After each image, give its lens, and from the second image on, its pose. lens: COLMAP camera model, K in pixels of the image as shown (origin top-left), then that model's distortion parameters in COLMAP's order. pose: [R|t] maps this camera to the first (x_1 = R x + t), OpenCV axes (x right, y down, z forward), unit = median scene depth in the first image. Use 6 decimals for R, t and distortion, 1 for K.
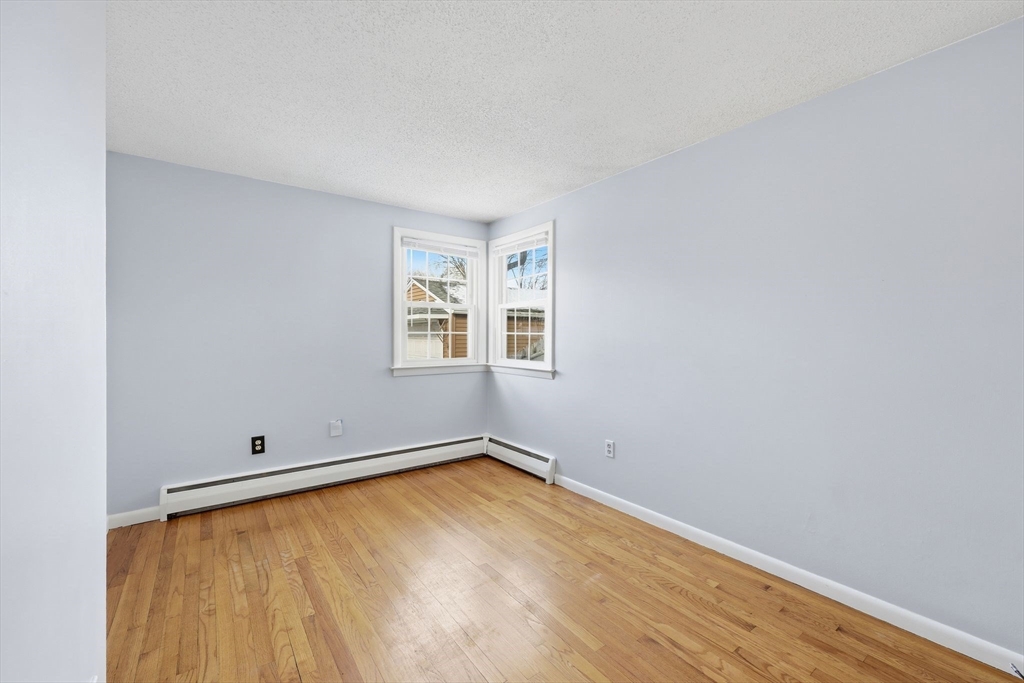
lens RADIAL K [[414.1, 0, 511.0], [0, 414.1, 339.5], [0, 0, 1]] dist [-0.002347, 0.000131]
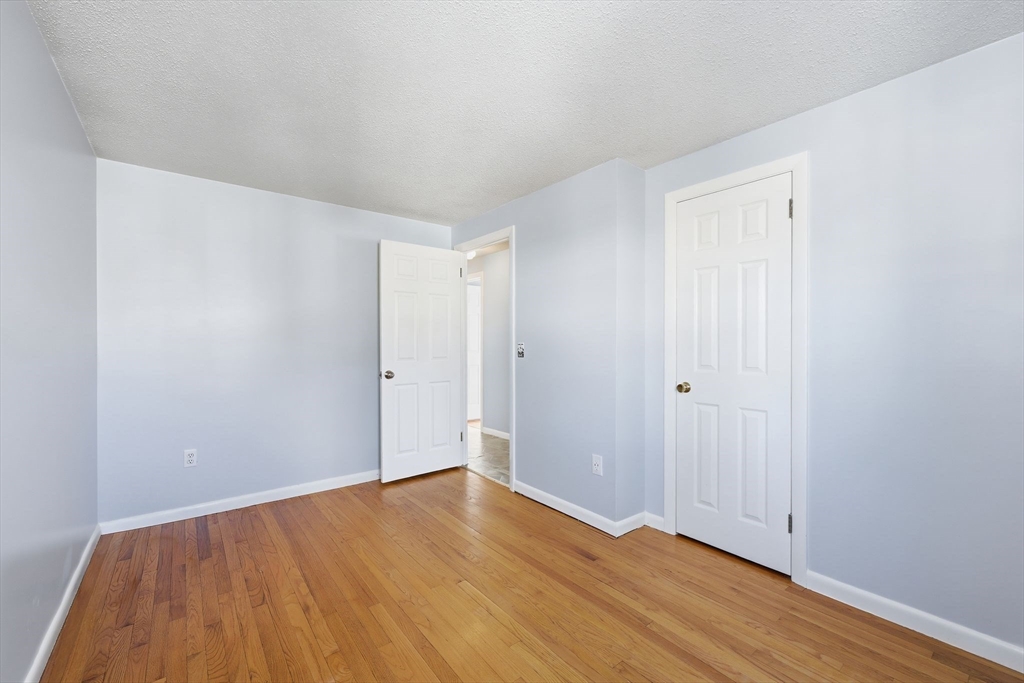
lens RADIAL K [[414.1, 0, 511.0], [0, 414.1, 339.5], [0, 0, 1]] dist [-0.002347, 0.000131]
pose [[-0.999353, -0.004057, -0.035747, -0.117622], [-0.004364, 0.999954, 0.008509, -0.021827], [0.035711, 0.008660, -0.999325, 1.989994]]
